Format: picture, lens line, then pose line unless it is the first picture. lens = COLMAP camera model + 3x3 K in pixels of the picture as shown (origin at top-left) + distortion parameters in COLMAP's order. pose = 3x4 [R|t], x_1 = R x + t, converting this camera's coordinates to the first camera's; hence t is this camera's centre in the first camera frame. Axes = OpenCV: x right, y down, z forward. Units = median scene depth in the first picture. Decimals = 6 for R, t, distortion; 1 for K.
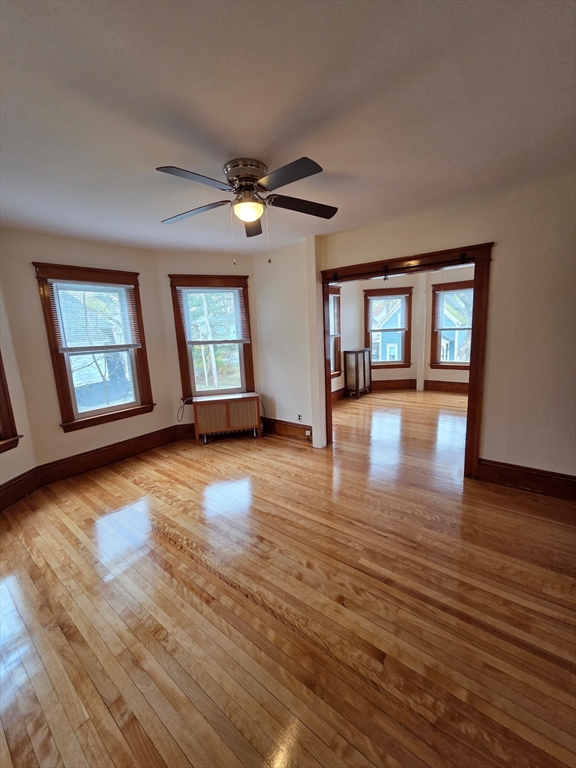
lens RADIAL K [[315.4, 0, 287.0], [0, 315.4, 383.4], [0, 0, 1]] dist [0.001029, -0.000363]
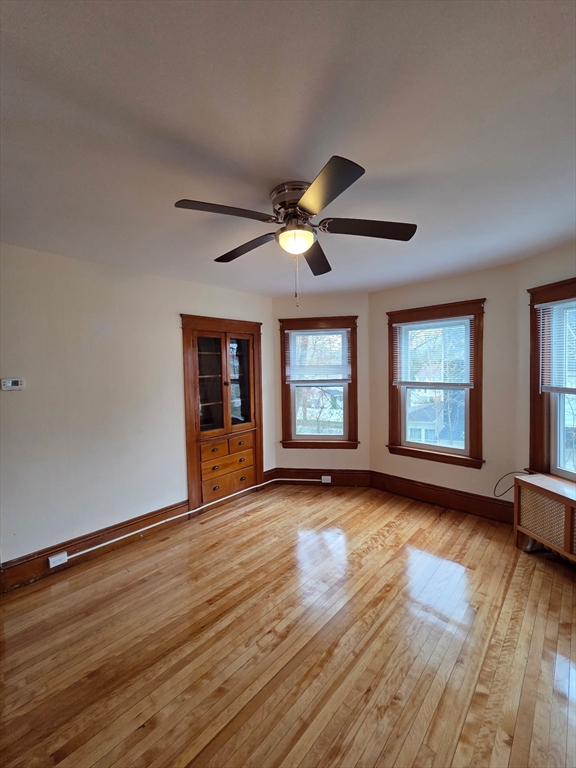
lens RADIAL K [[315.4, 0, 290.2], [0, 315.4, 386.4], [0, 0, 1]] dist [0.001029, -0.000363]
pose [[-0.067399, 0.105746, -0.992106, 0.469869], [-0.152234, 0.981634, 0.114972, -0.170555], [0.986044, 0.158781, -0.050062, 0.687425]]
